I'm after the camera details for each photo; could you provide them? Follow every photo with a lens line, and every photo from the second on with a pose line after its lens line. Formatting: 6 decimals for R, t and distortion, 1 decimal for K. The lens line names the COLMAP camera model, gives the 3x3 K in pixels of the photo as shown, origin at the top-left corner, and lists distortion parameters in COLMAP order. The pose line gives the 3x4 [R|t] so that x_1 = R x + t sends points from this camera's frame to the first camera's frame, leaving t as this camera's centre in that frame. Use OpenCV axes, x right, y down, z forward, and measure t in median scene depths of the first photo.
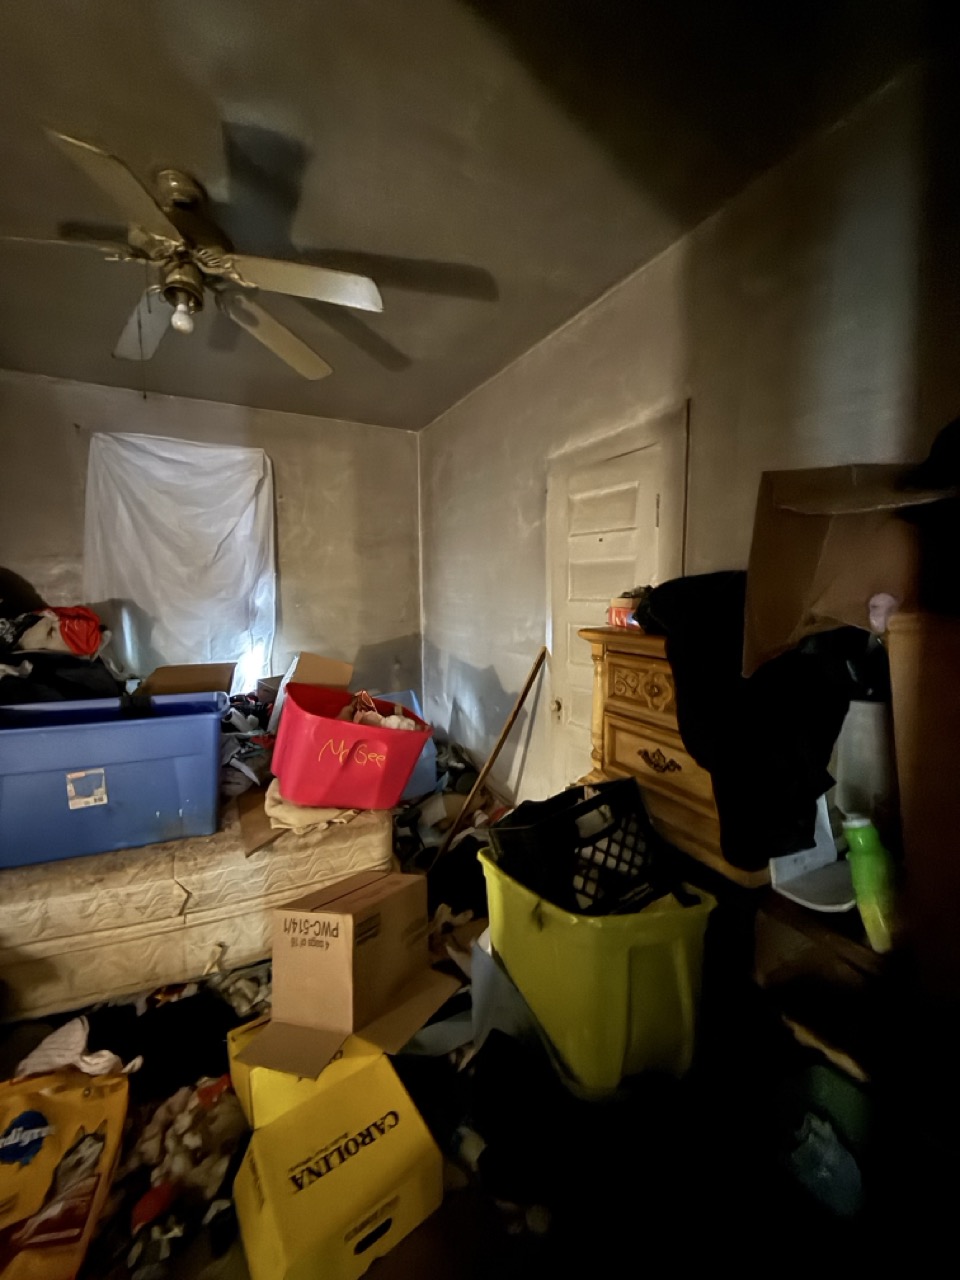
lens RADIAL K [[511.8, 0, 483.2], [0, 511.8, 638.8], [0, 0, 1]] dist [0.001183, -0.000105]
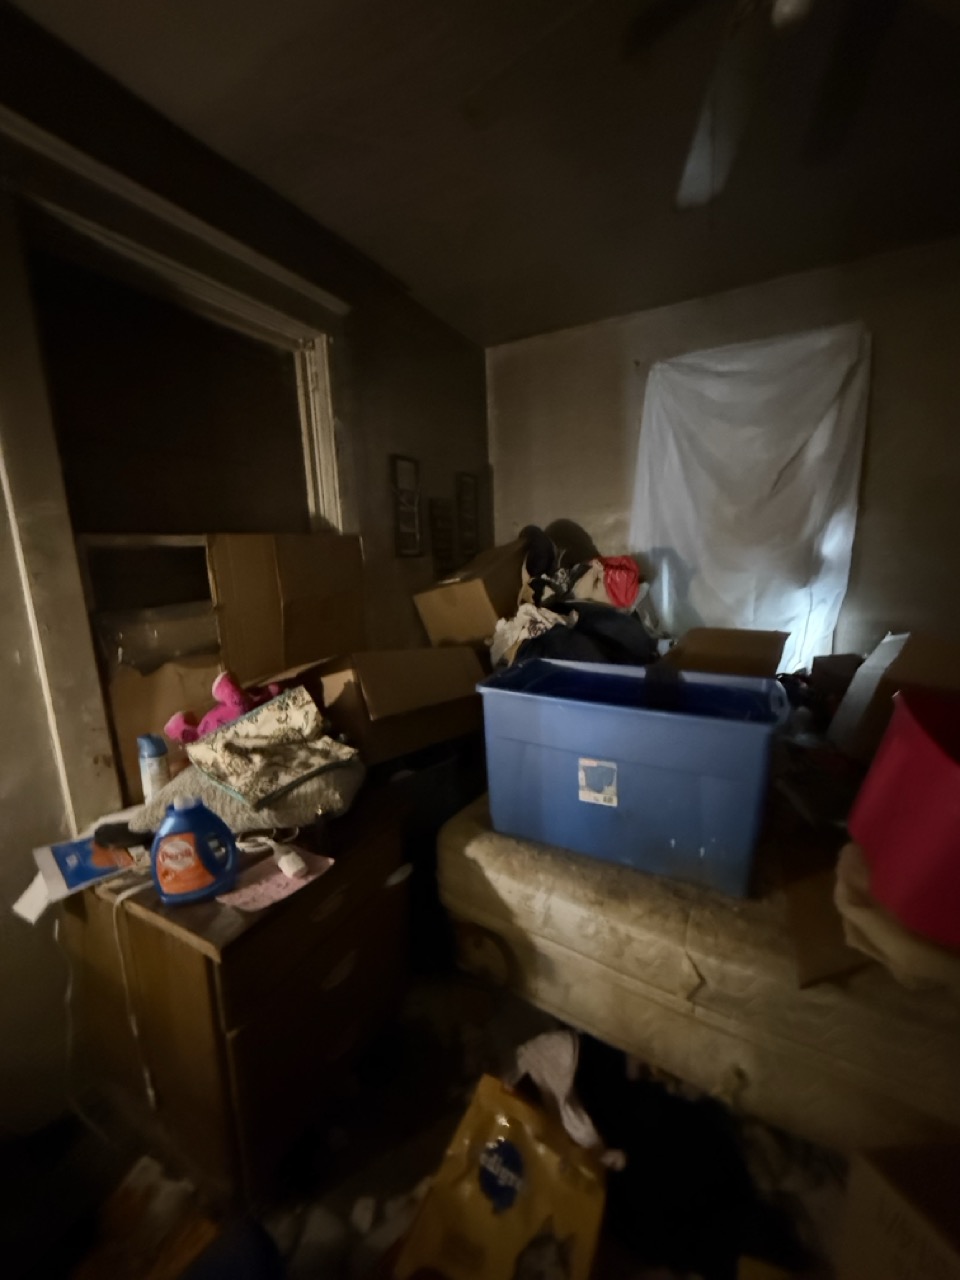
lens RADIAL K [[511.8, 0, 483.2], [0, 511.8, 638.8], [0, 0, 1]] dist [0.001183, -0.000105]
pose [[0.575637, 0.120261, -0.808814, -0.172341], [-0.045313, 0.992297, 0.115293, -0.009710], [0.816449, -0.029717, 0.576652, 0.268717]]
